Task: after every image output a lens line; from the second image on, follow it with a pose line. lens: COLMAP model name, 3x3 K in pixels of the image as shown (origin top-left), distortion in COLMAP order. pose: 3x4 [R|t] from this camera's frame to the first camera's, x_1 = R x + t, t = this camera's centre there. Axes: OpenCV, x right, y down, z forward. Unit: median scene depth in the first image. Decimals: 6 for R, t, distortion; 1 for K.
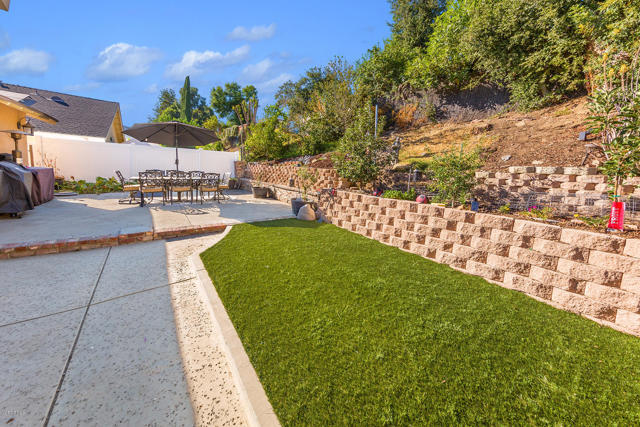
lens RADIAL K [[202.3, 0, 319.8], [0, 202.3, 212.5], [0, 0, 1]] dist [0.005938, -0.000232]
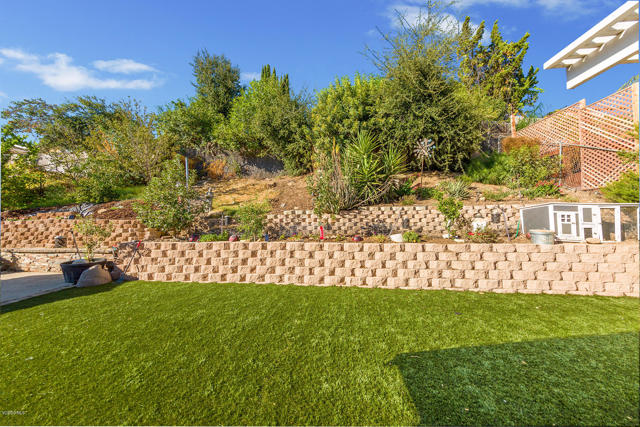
lens RADIAL K [[202.3, 0, 317.6], [0, 202.3, 202.0], [0, 0, 1]] dist [0.005938, -0.000232]
pose [[0.683087, -0.008256, 0.730290, -0.044197], [0.196725, 0.965058, -0.173099, 0.027661], [-0.703343, 0.261908, 0.660843, -0.200376]]
